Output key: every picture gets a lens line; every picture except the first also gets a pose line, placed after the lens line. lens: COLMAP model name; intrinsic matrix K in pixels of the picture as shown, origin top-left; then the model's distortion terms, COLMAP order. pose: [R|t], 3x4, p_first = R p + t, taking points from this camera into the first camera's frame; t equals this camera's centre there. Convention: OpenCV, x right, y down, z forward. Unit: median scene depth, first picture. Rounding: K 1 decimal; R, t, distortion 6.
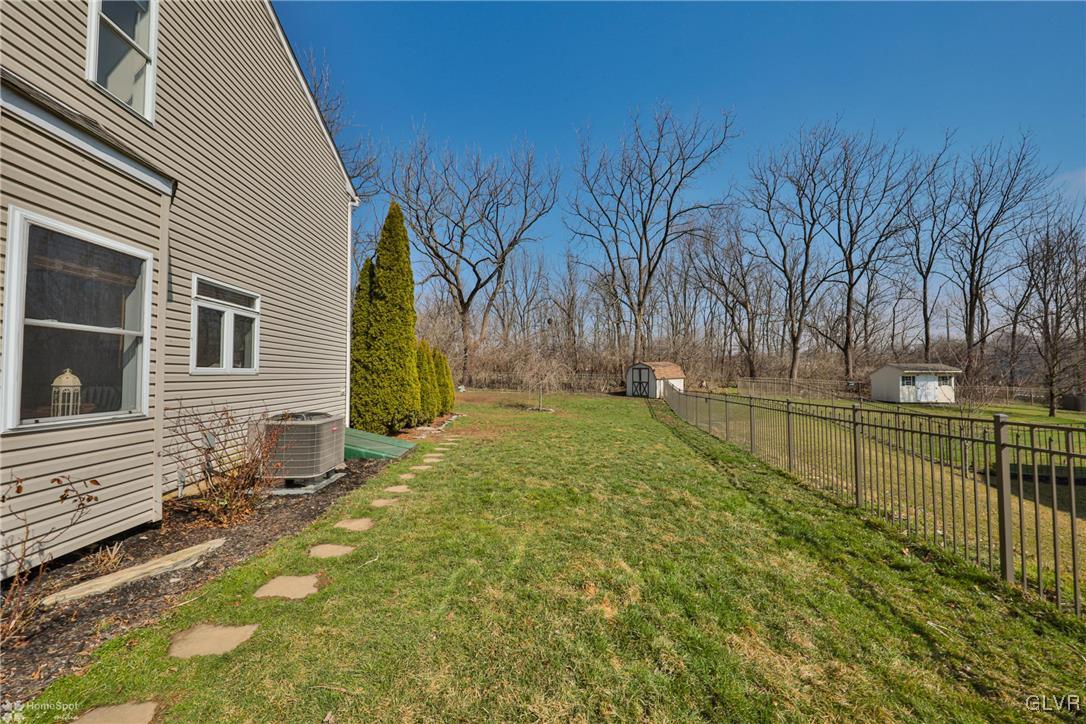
lens RADIAL K [[371.7, 0, 538.9], [0, 371.7, 363.3], [0, 0, 1]] dist [-0.000092, -0.001678]
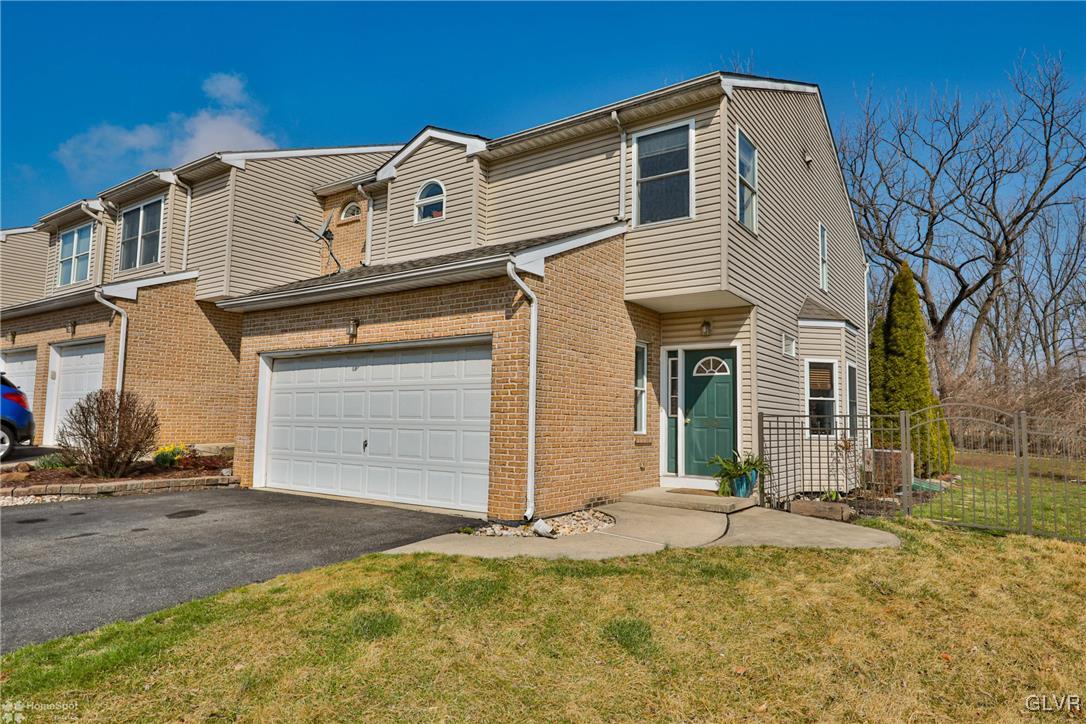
lens RADIAL K [[644.8, 0, 542.2], [0, 644.8, 361.8], [0, 0, 1]] dist [0.008281, 0.002951]
pose [[0.767756, -0.036156, -0.639721, -0.002322], [-0.007557, 0.997826, -0.065466, -0.005623], [0.640698, 0.055096, 0.765814, -0.334214]]
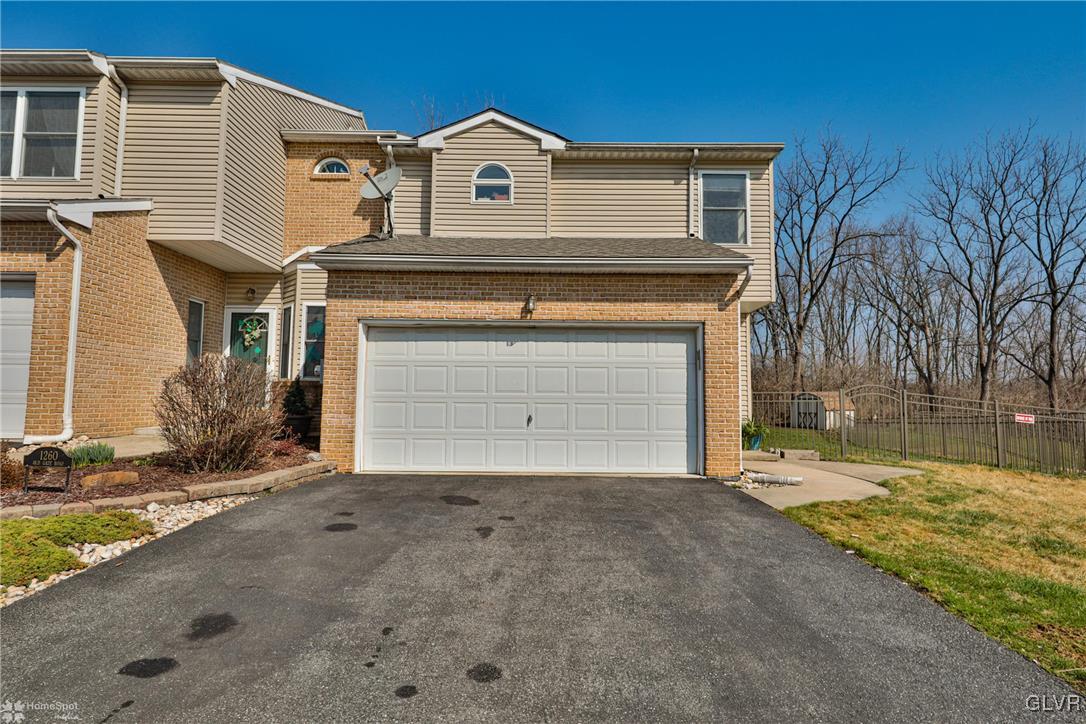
lens RADIAL K [[556.9, 0, 545.5], [0, 556.9, 362.5], [0, 0, 1]] dist [0.006225, 0.000574]
pose [[0.995471, 0.013508, -0.094097, -0.219367], [-0.017938, 0.998762, -0.046391, -0.001098], [0.093354, 0.047869, 0.994482, -0.414176]]
